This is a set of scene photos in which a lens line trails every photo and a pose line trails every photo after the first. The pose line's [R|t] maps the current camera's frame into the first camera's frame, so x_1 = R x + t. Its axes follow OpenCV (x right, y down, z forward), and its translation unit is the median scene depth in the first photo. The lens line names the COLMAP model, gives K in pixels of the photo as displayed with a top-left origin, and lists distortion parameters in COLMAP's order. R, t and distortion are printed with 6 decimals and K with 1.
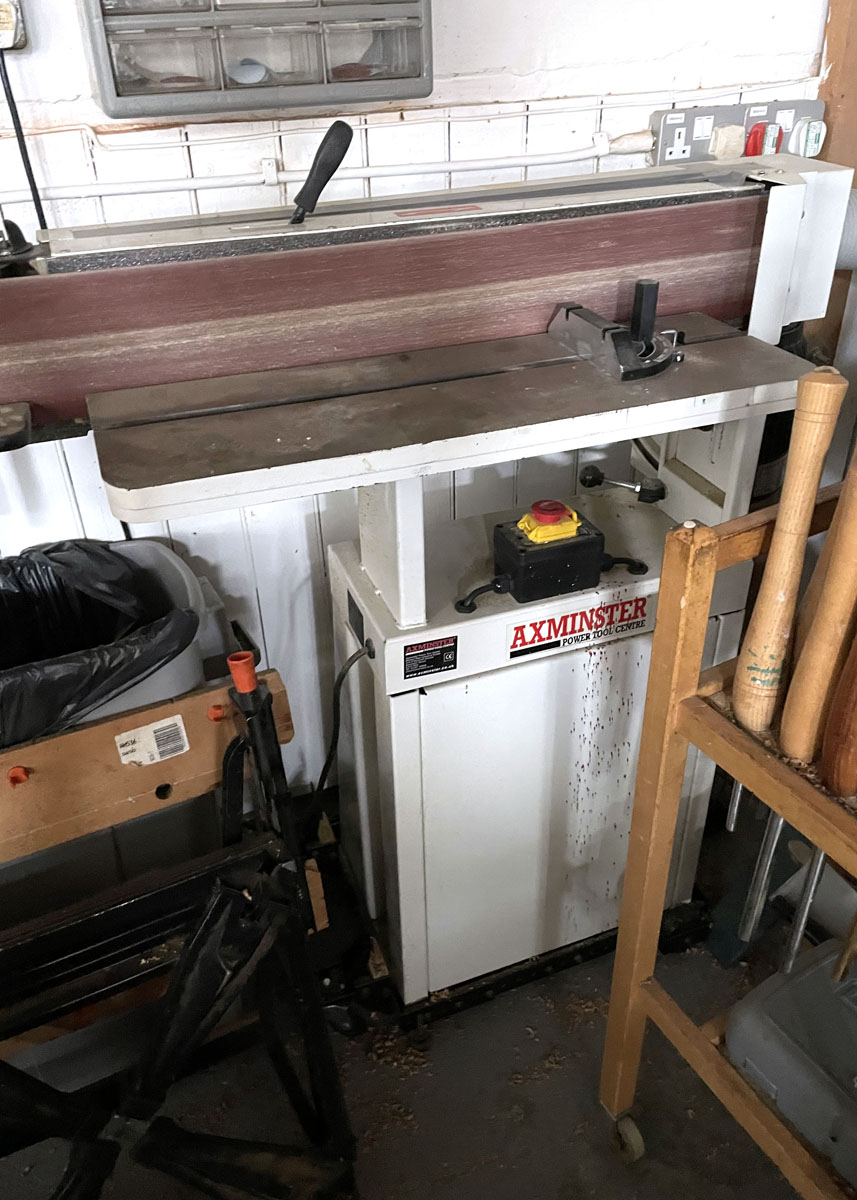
lens RADIAL K [[938.3, 0, 427.8], [0, 938.3, 576.1], [0, 0, 1]] dist [0.092427, -0.106659]
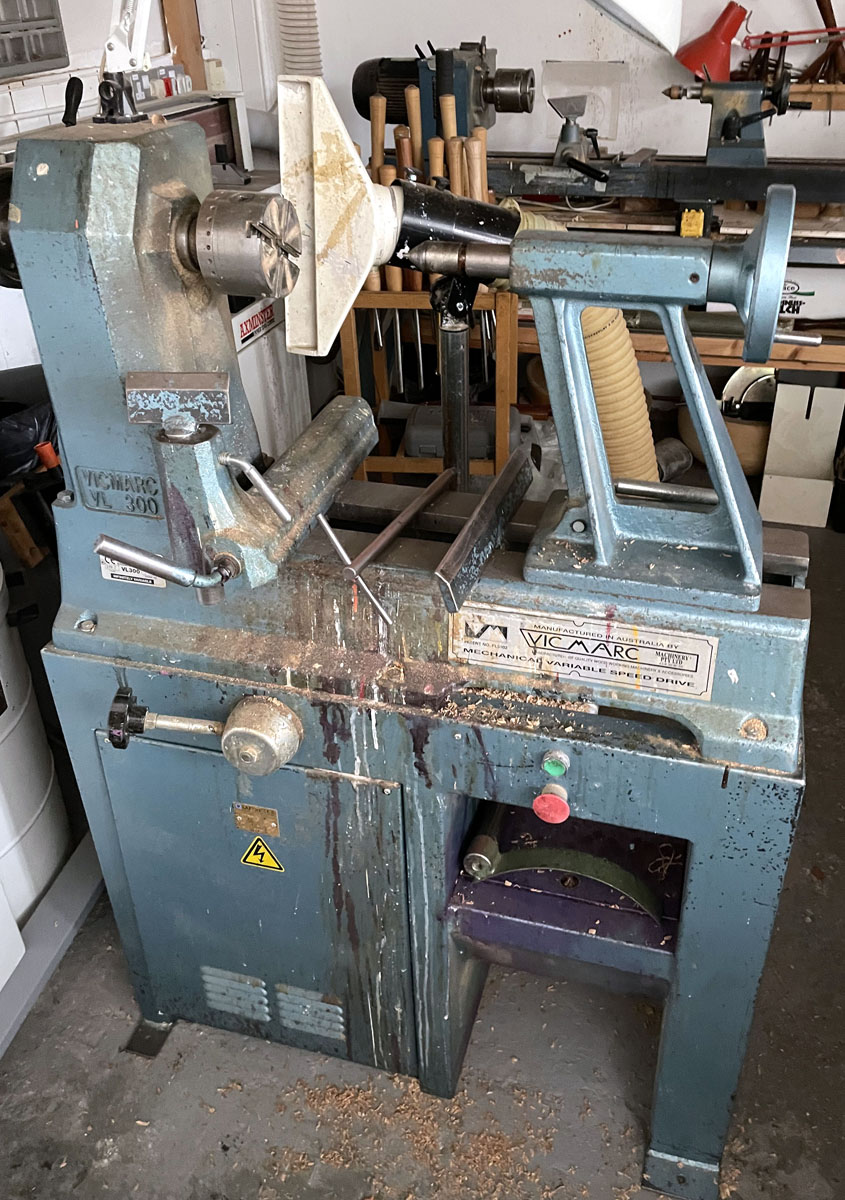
lens RADIAL K [[995.9, 0, 462.0], [0, 995.9, 597.9], [0, 0, 1]] dist [0.005997, -0.002066]
pose [[0.580443, -0.428105, 0.692684, -1.304524], [0.433940, 0.882420, 0.181744, 0.374157], [-0.689044, 0.195092, 0.697967, -0.655344]]
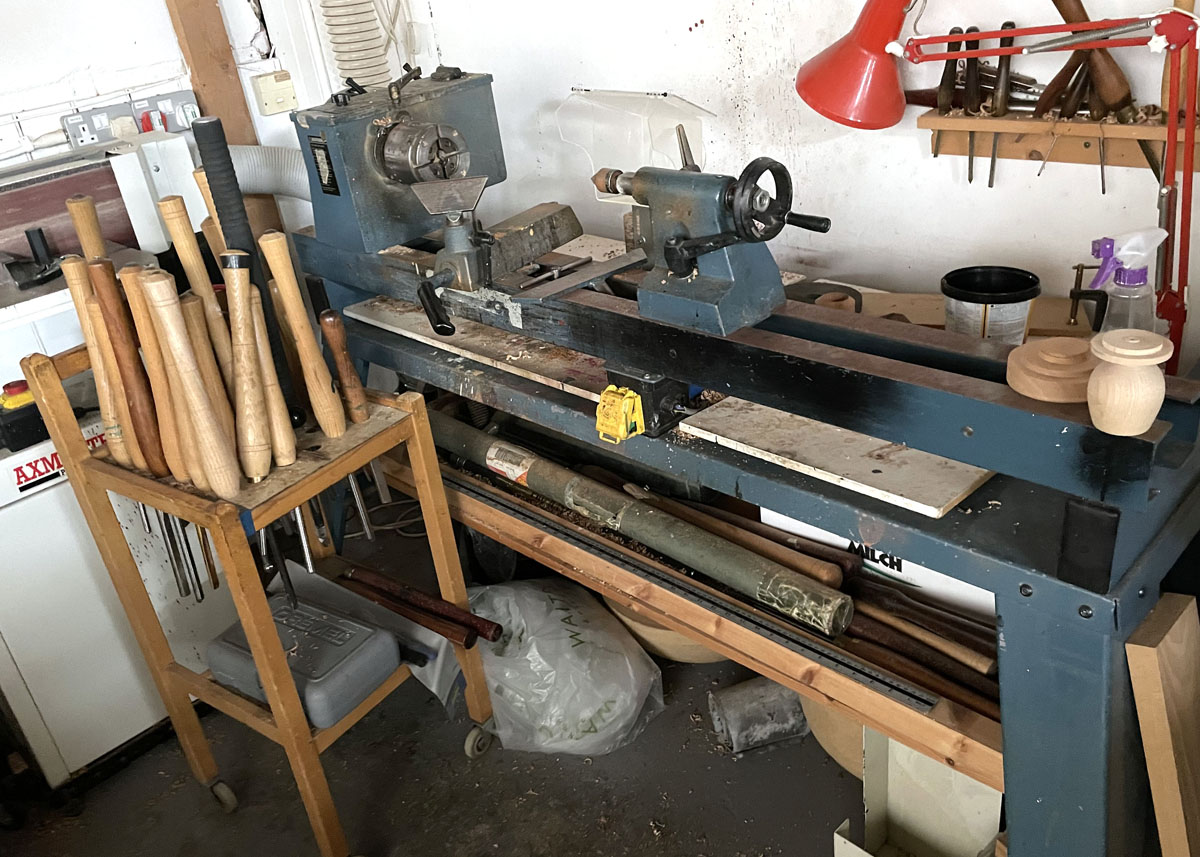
lens RADIAL K [[1008.8, 0, 616.4], [0, 1008.8, 425.3], [0, 0, 1]] dist [0.081350, -0.124282]
pose [[0.899282, -0.269107, 0.344781, 0.393929], [0.303216, 0.951710, -0.048045, 0.339866], [-0.315202, 0.147749, 0.937453, -0.764030]]
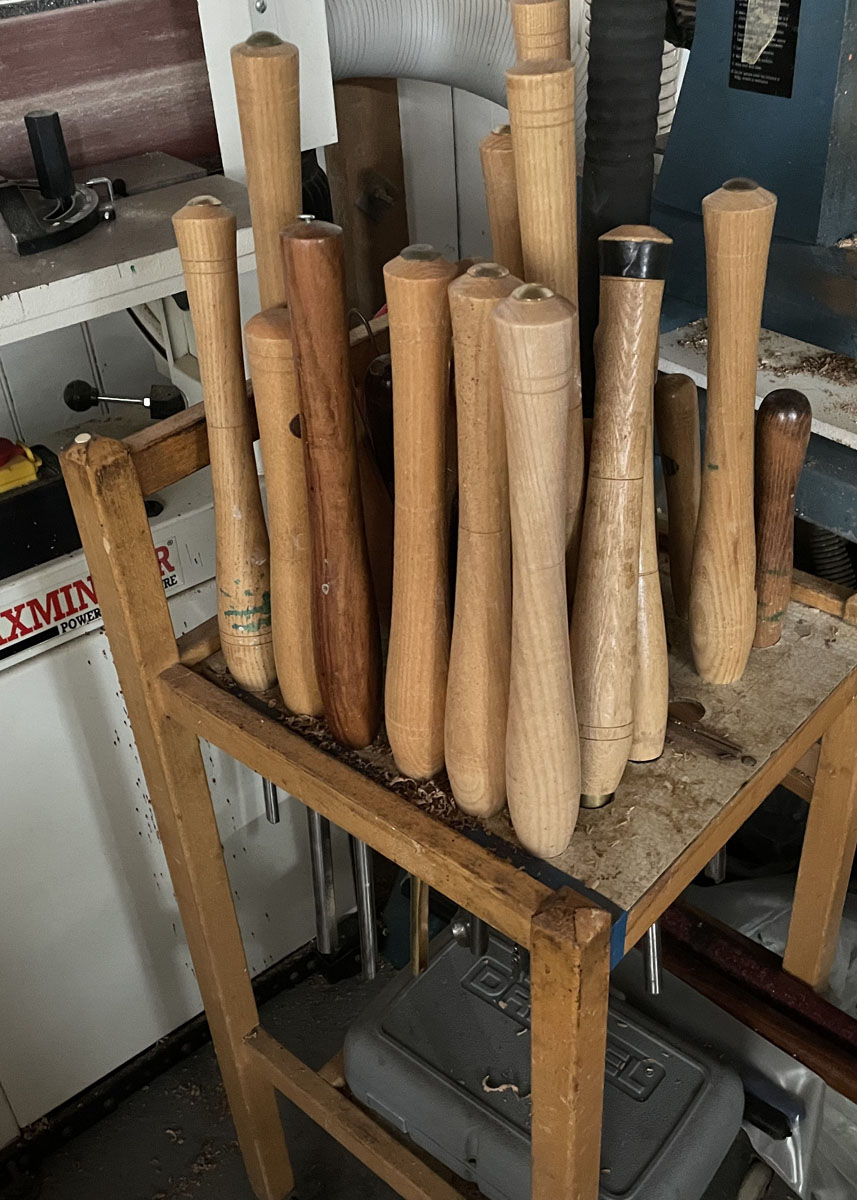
lens RADIAL K [[1207.6, 0, 428.5], [0, 1207.6, 600.0], [0, 0, 1]] dist [0.115977, -0.196037]
pose [[0.947649, -0.208356, 0.241967, 0.191389], [0.195099, 0.977694, 0.077794, 0.031535], [-0.252779, -0.026514, 0.967161, 0.017208]]
